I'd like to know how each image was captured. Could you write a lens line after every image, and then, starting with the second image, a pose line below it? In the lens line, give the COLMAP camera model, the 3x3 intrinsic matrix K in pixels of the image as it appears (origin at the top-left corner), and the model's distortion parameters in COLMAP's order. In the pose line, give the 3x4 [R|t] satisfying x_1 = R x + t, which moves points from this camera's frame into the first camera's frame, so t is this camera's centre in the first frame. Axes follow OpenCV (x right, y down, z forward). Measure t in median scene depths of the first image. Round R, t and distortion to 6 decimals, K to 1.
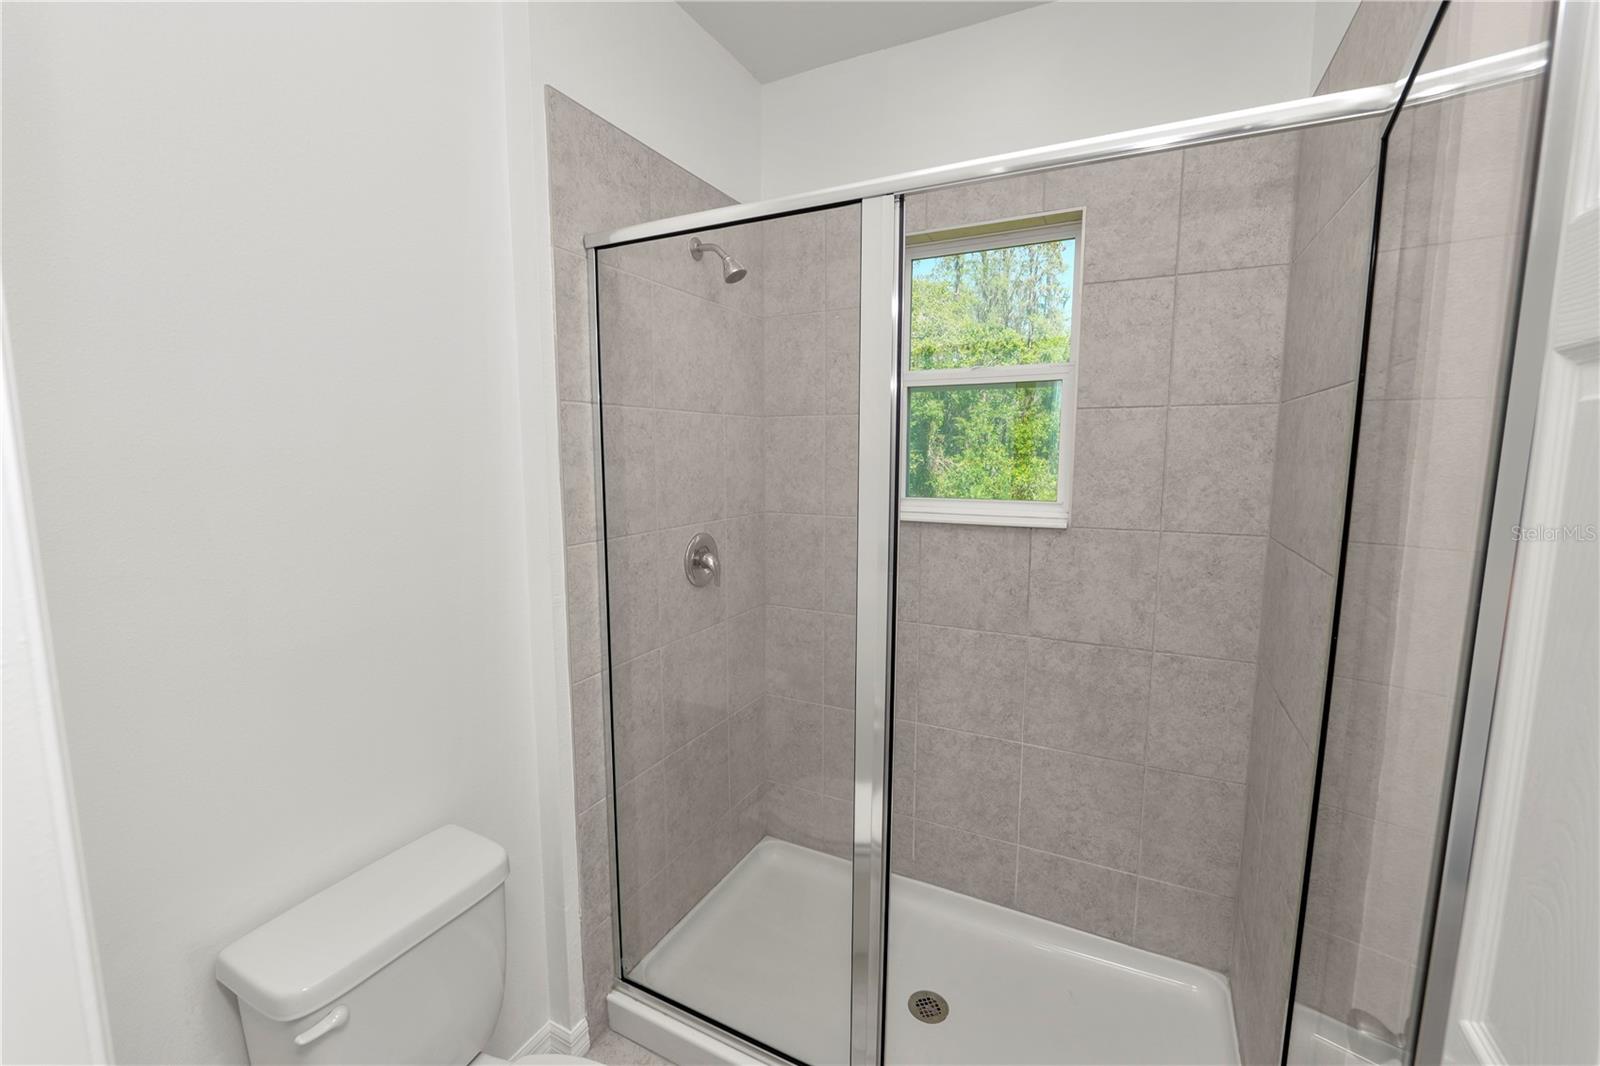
lens RADIAL K [[651.7, 0, 796.9], [0, 651.7, 529.4], [0, 0, 1]] dist [-0.013842, 0.001194]
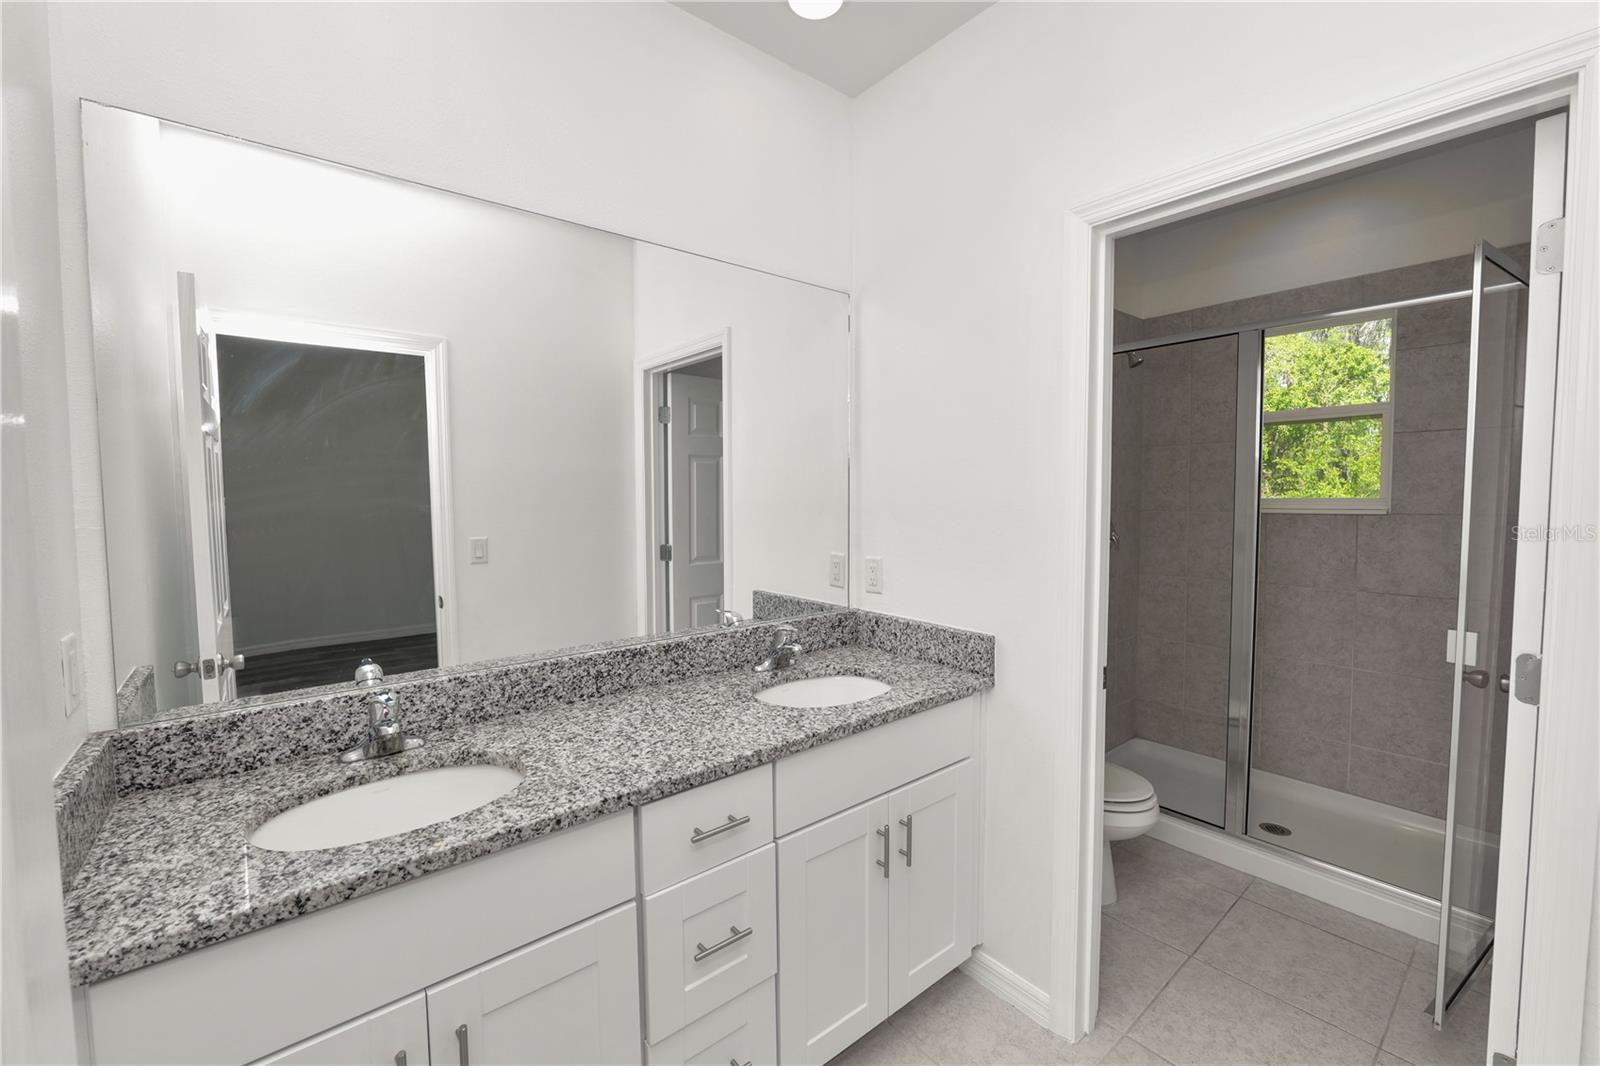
lens RADIAL K [[651.7, 0, 802.4], [0, 651.7, 527.9], [0, 0, 1]] dist [-0.013842, 0.001194]
pose [[0.920277, 0.012999, -0.391051, -0.211279], [-0.040202, 0.997300, -0.061459, 0.159531], [0.389196, 0.072281, 0.918315, -0.783687]]
